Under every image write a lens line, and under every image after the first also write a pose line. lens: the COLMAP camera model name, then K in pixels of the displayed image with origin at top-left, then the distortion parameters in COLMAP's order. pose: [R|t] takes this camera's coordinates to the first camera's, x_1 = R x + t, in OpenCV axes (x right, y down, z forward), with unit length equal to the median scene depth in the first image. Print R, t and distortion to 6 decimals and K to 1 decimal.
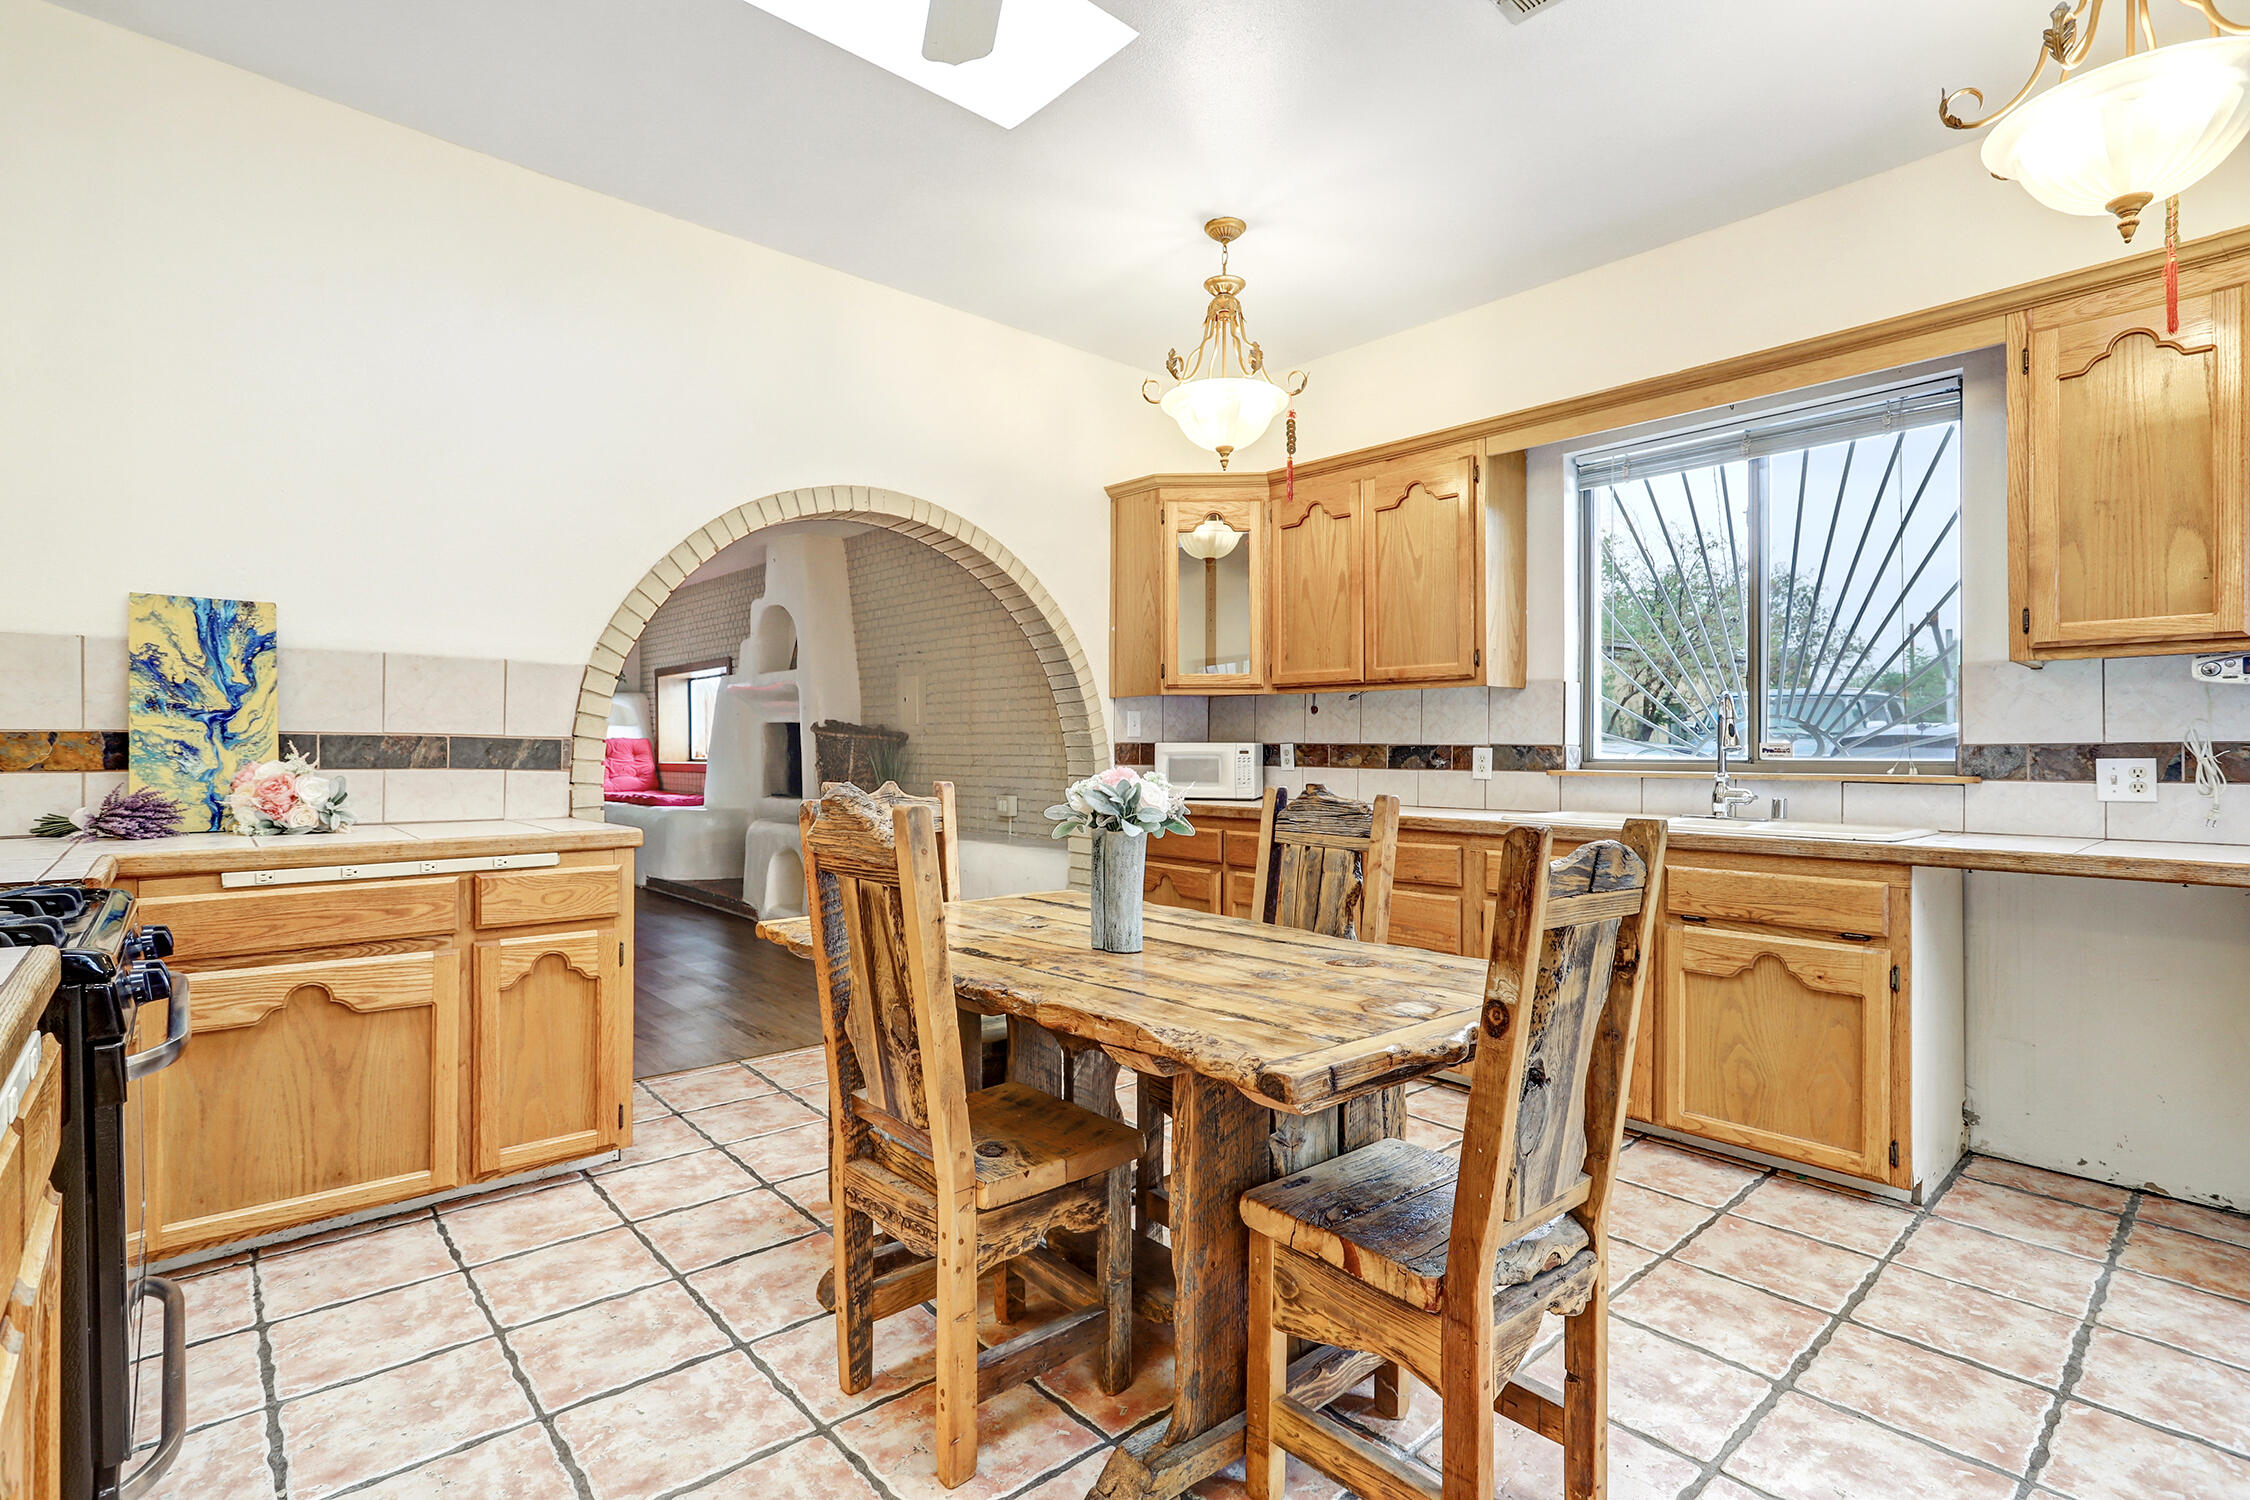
lens RADIAL K [[1073.2, 0, 1139.6], [0, 1073.2, 746.1], [0, 0, 1]] dist [-0.002428, 0.000156]
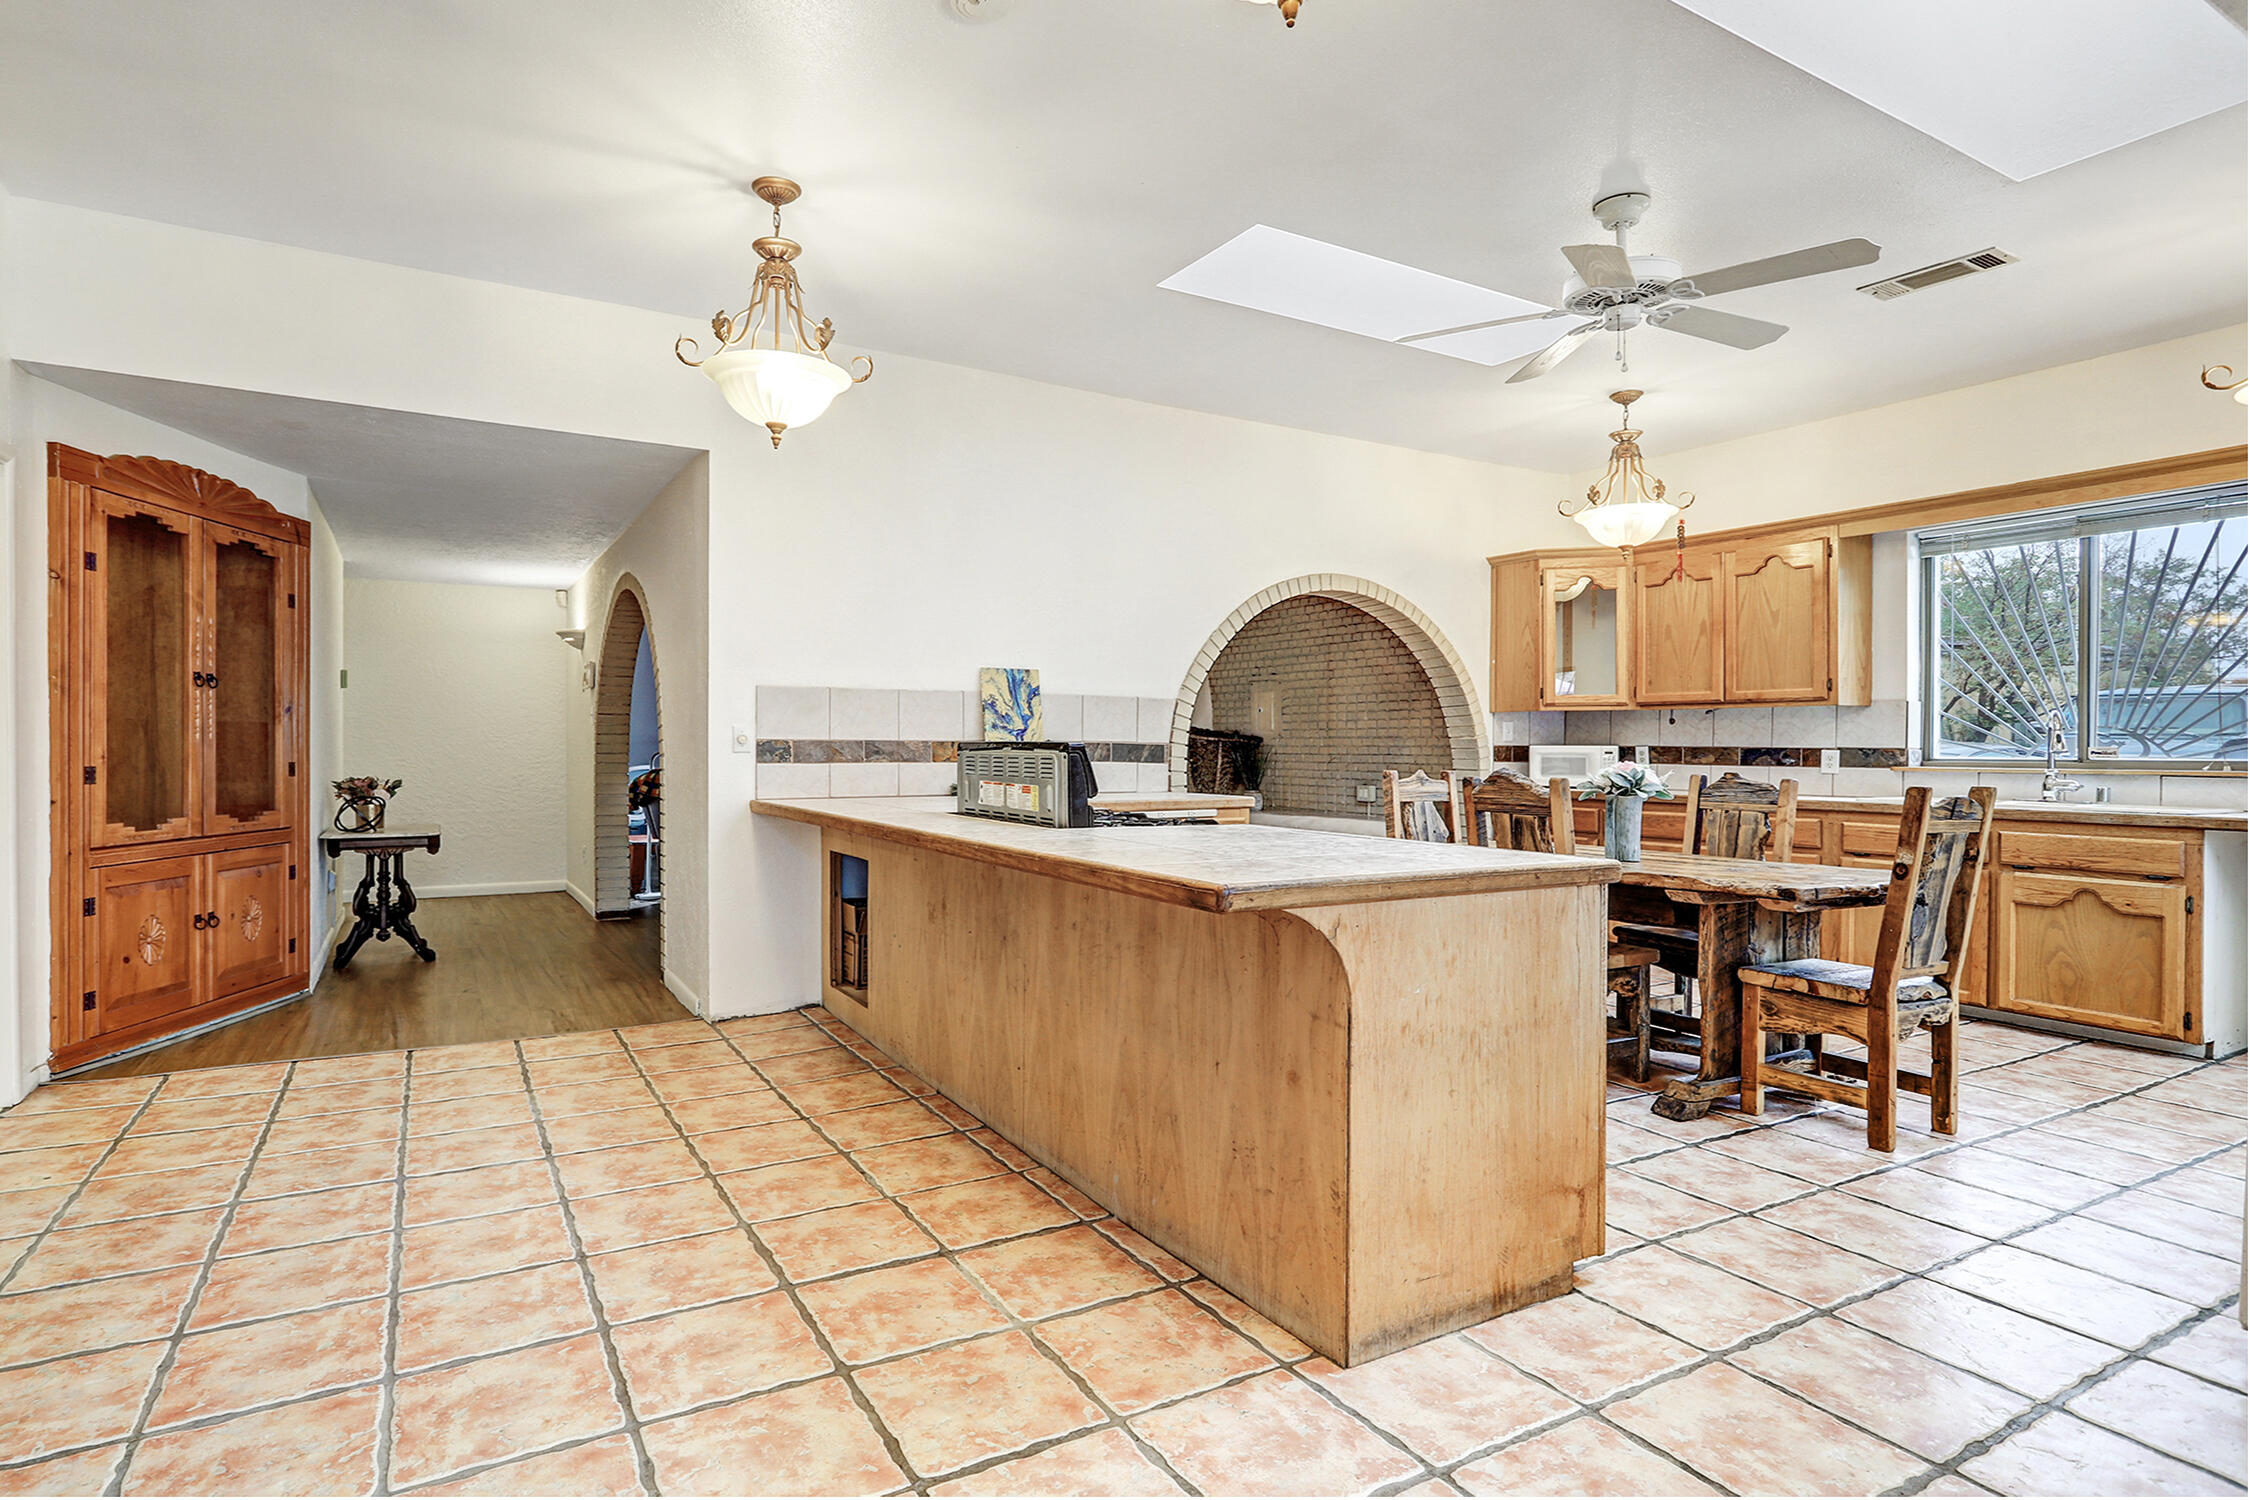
lens RADIAL K [[968.7, 0, 1062.1], [0, 968.7, 751.4], [0, 0, 1]] dist [-0.000400, 0.000445]
pose [[0.949718, 0.001466, -0.313102, -0.271262], [0.000316, 0.999984, 0.005640, -0.004752], [0.313105, -0.005455, 0.949703, -0.572205]]
